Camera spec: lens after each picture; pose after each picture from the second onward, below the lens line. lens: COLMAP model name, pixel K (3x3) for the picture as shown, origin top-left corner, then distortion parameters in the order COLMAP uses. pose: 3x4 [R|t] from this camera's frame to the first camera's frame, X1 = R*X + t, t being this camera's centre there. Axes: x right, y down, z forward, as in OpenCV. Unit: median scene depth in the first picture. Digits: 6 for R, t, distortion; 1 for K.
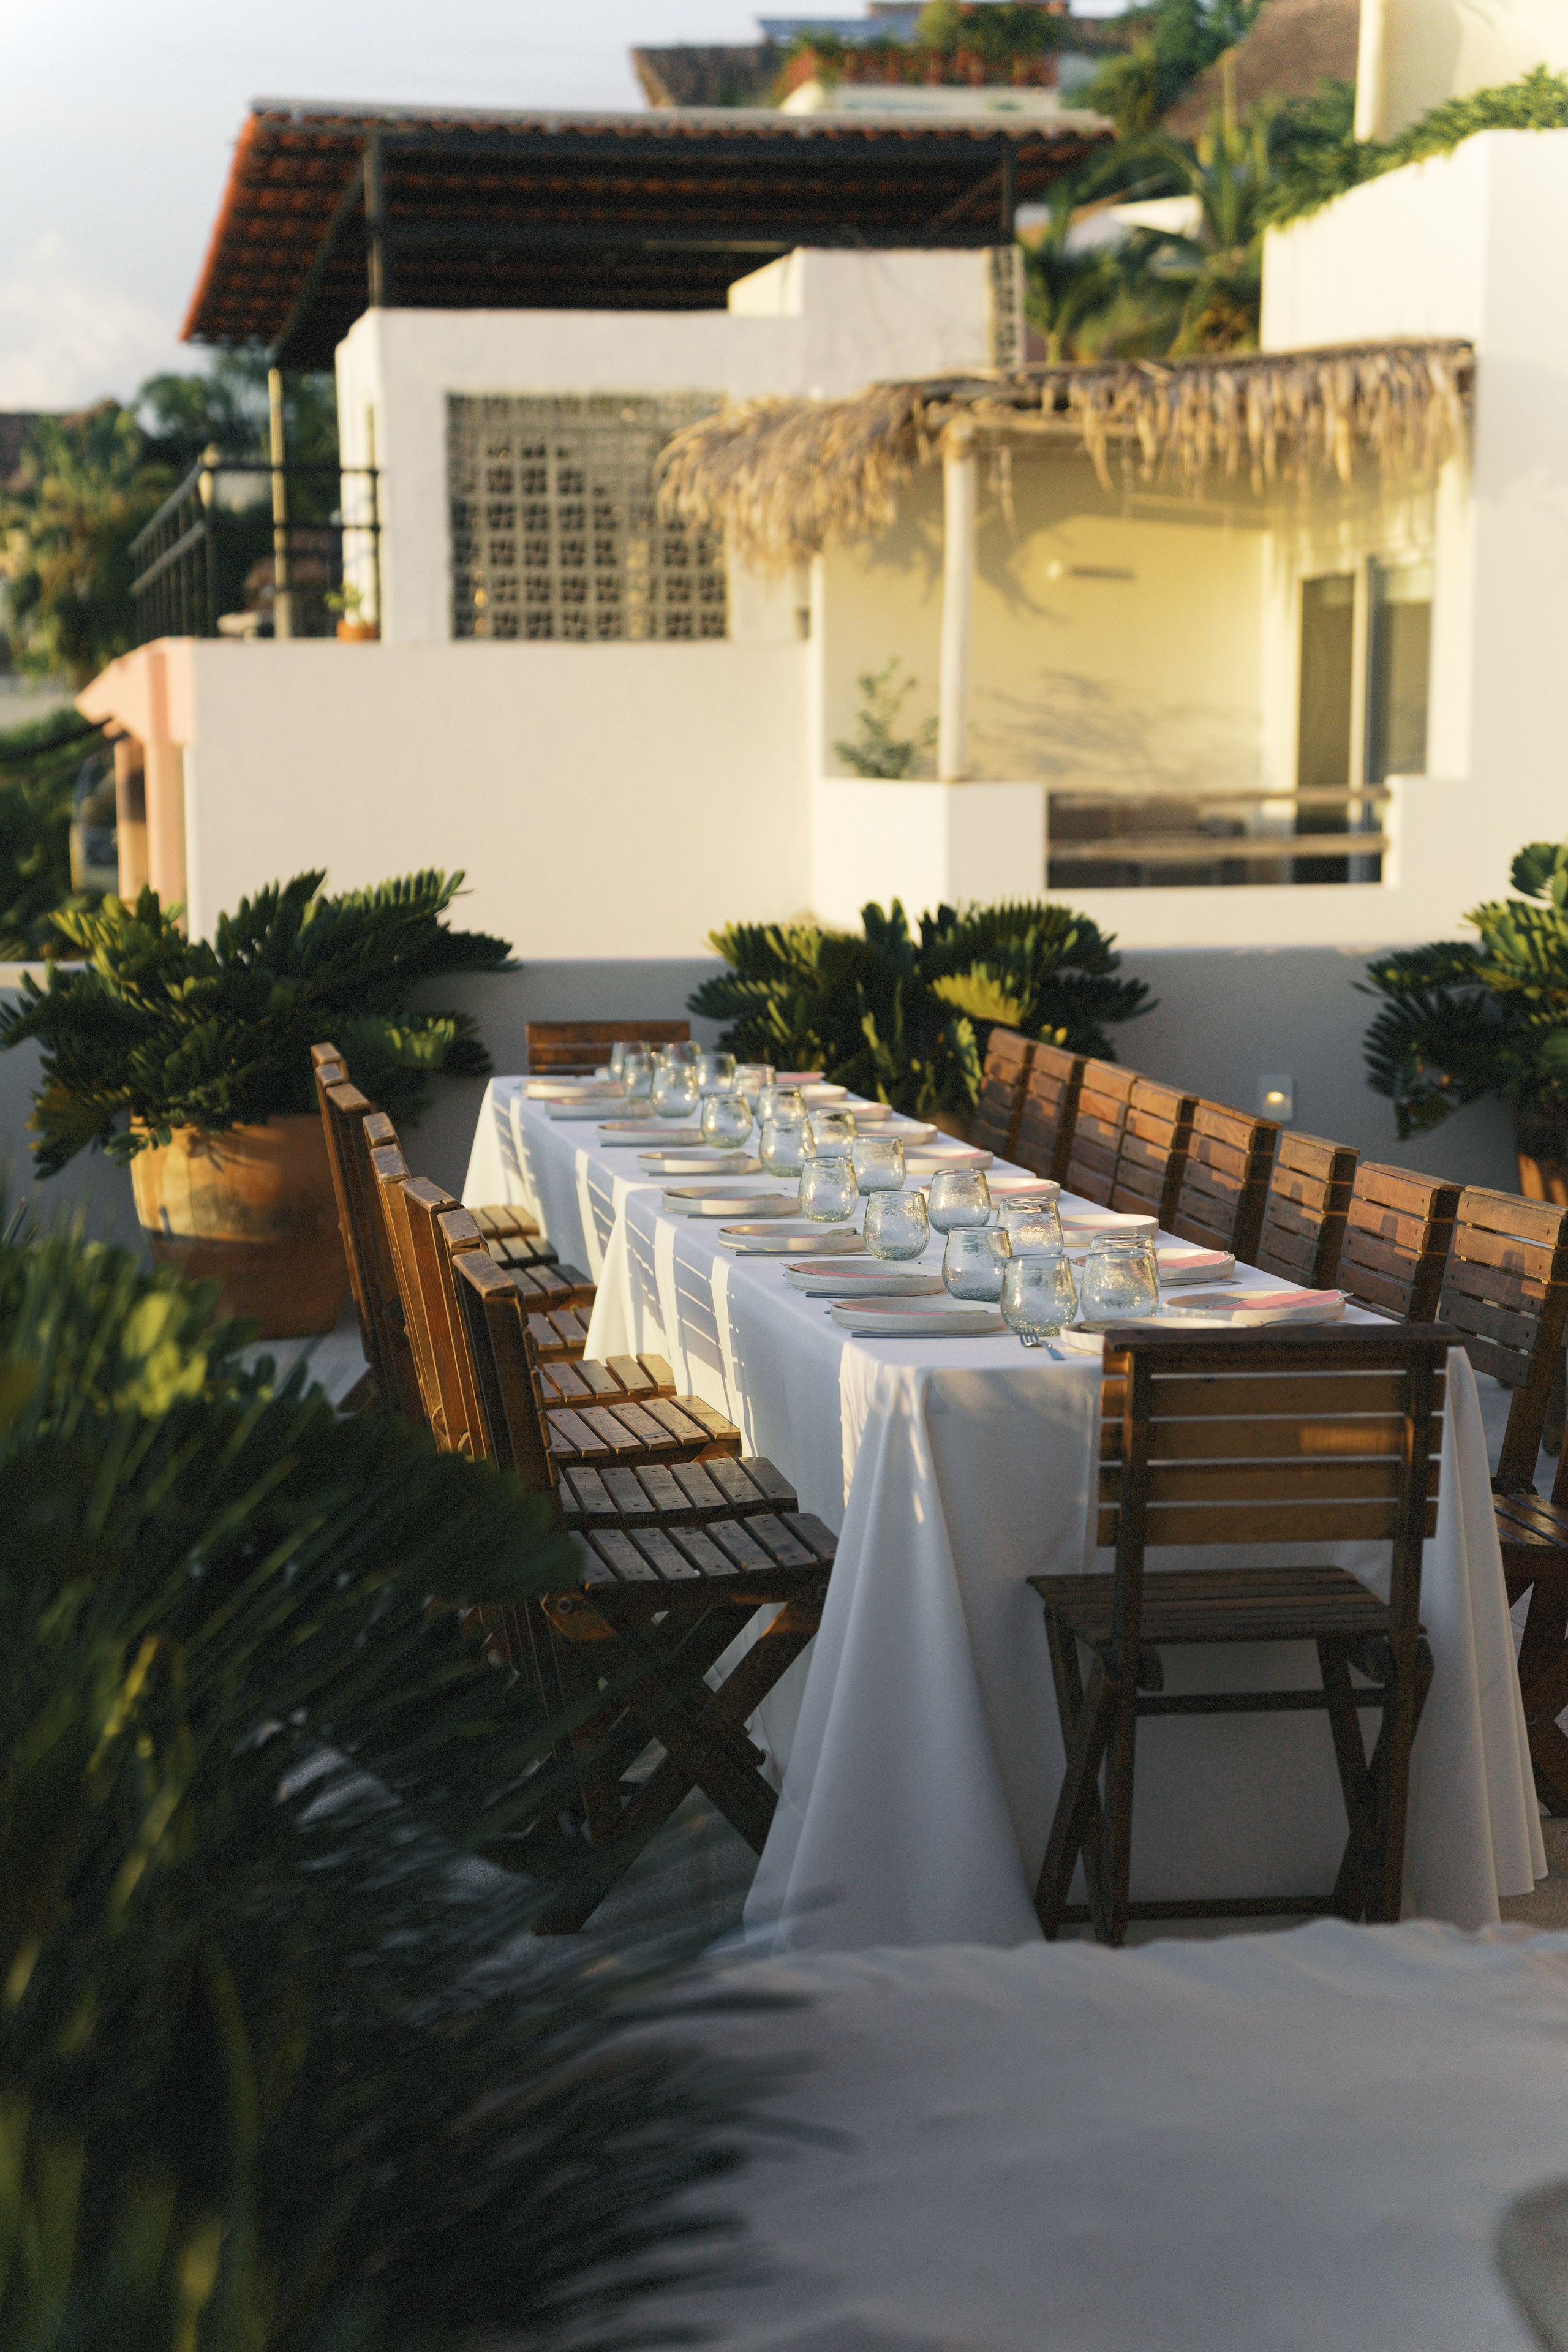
lens RADIAL K [[2575.8, 0, 733.9], [0, 2575.8, 1081.0], [0, 0, 1]] dist [0.183712, 0.004702]
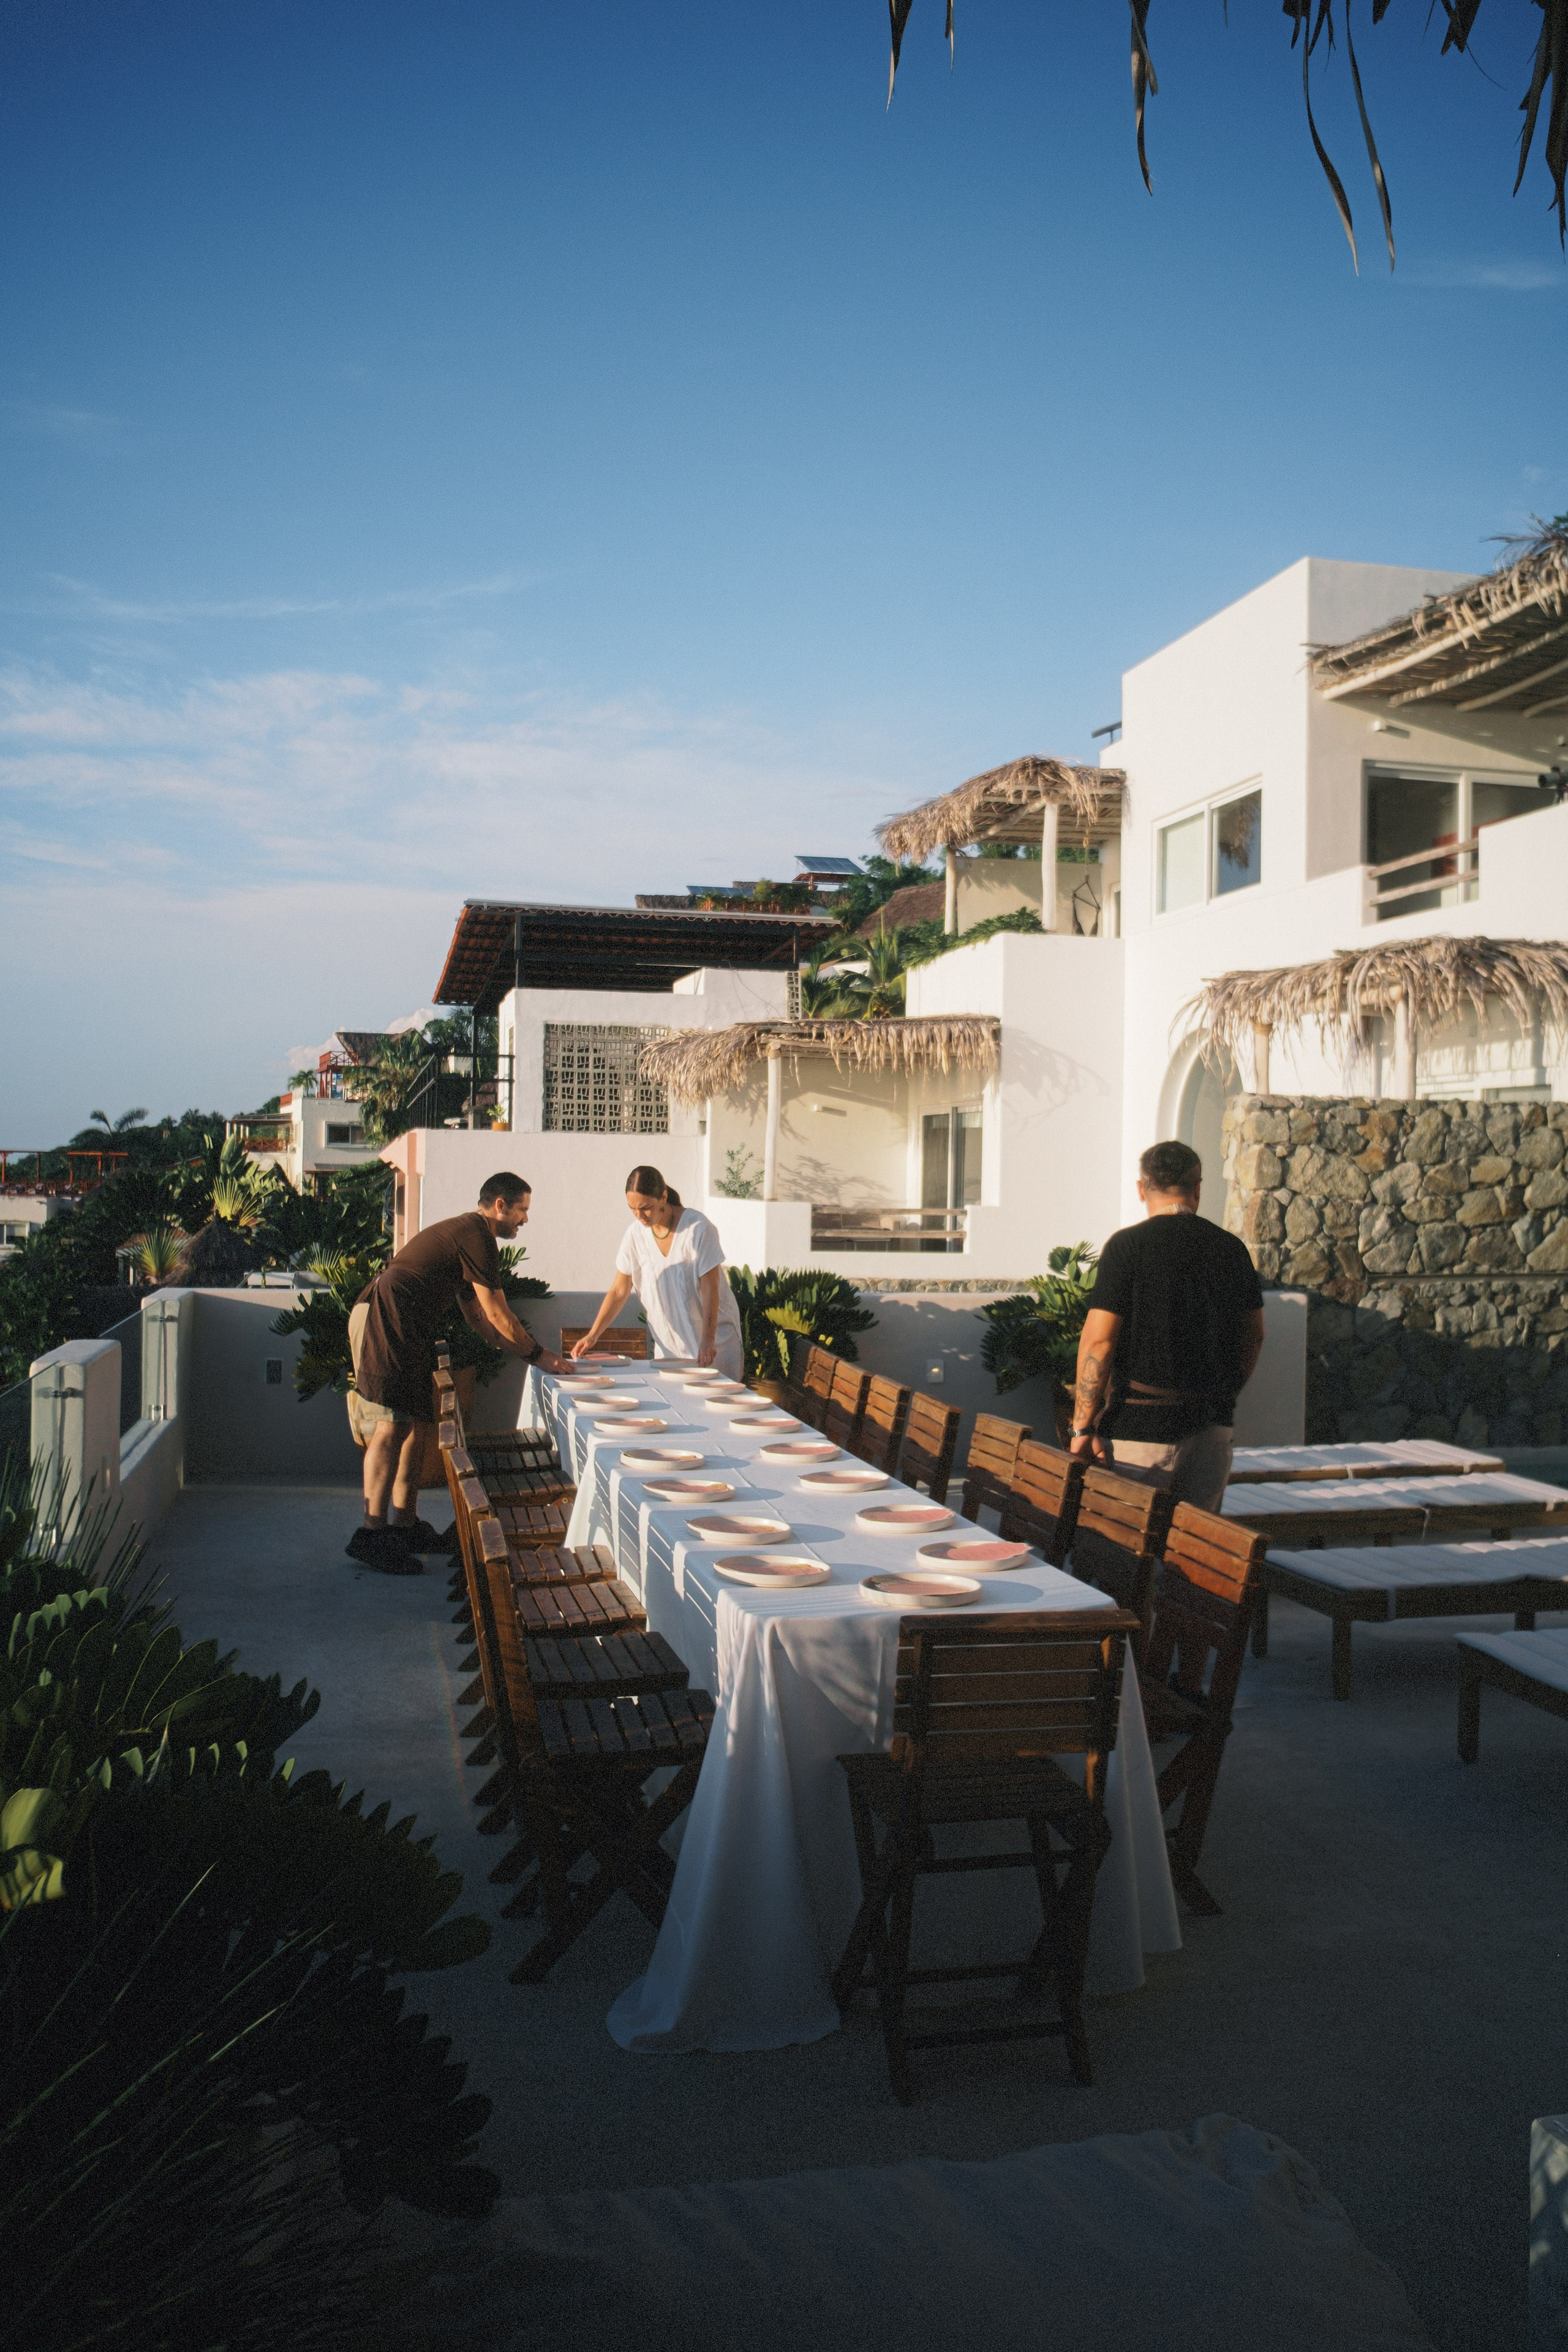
lens RADIAL K [[1798.4, 0, 784.0], [0, 1798.4, 1176.0], [0, 0, 1]] dist [-0.097018, -0.001305]
pose [[0.996998, 0.026852, 0.072627, -0.013763], [-0.015860, 0.988877, -0.147887, 0.088745], [-0.075790, 0.146292, 0.986334, -0.504481]]
